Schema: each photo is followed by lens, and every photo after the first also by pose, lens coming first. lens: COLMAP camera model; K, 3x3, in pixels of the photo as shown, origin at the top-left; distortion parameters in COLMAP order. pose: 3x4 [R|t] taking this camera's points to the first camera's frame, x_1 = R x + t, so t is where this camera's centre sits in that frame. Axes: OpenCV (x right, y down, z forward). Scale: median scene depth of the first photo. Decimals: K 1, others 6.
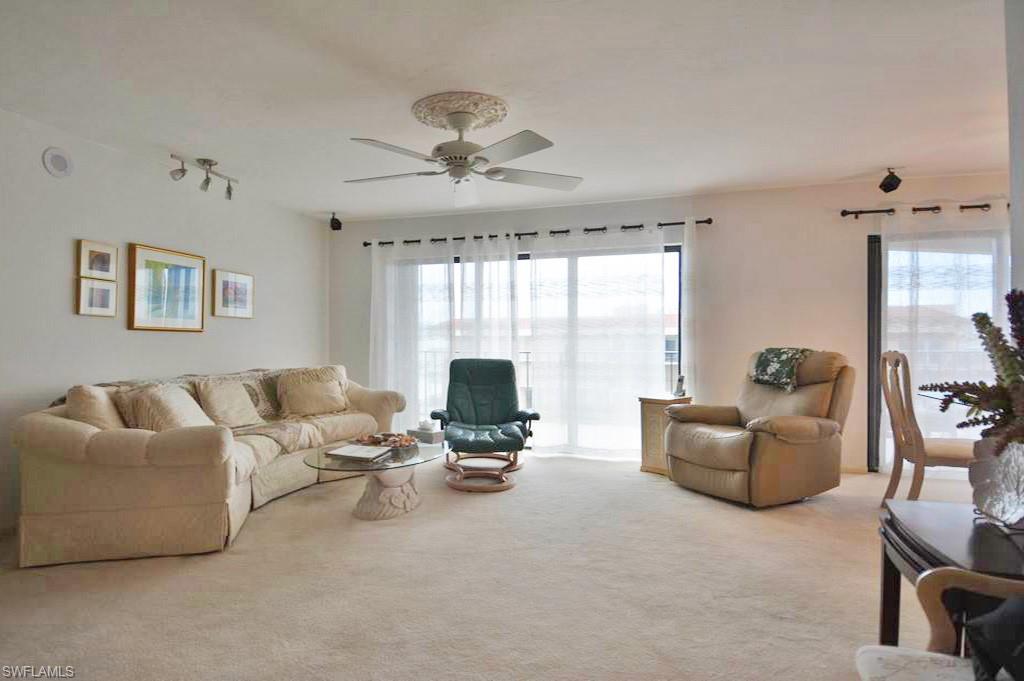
lens RADIAL K [[563.2, 0, 425.8], [0, 563.2, 333.3], [0, 0, 1]] dist [0.061259, -0.060467]
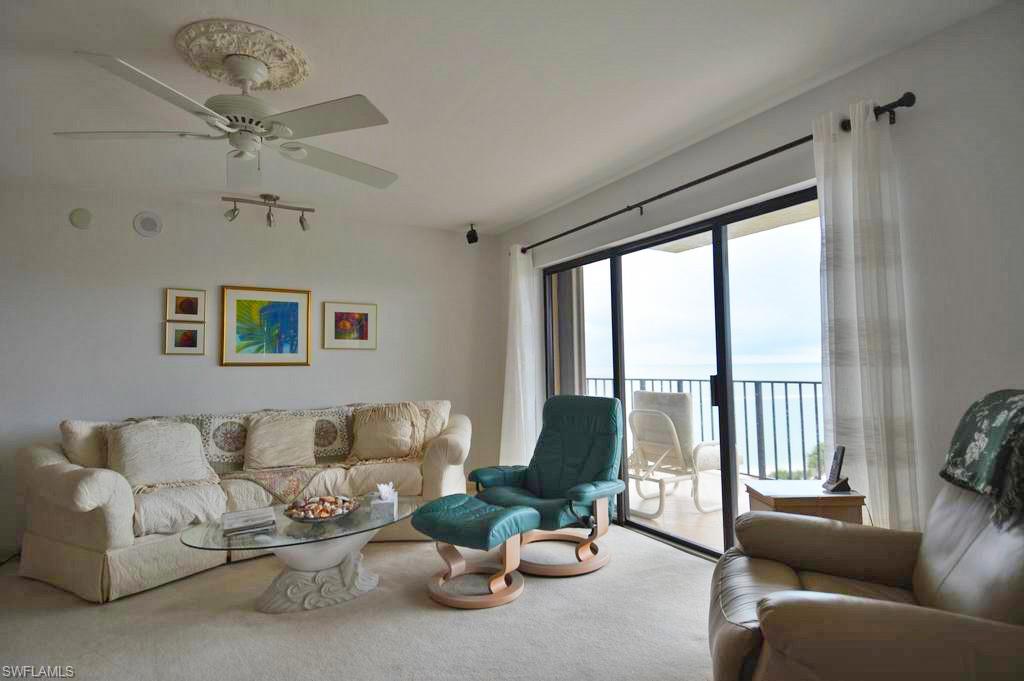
lens RADIAL K [[563.3, 0, 532.6], [0, 563.3, 334.6], [0, 0, 1]] dist [-0.002034, -0.001432]
pose [[0.780707, -0.049346, -0.622945, 0.611437], [0.023607, 0.998495, -0.049509, 0.000670], [0.624451, 0.023947, 0.780697, 0.547102]]
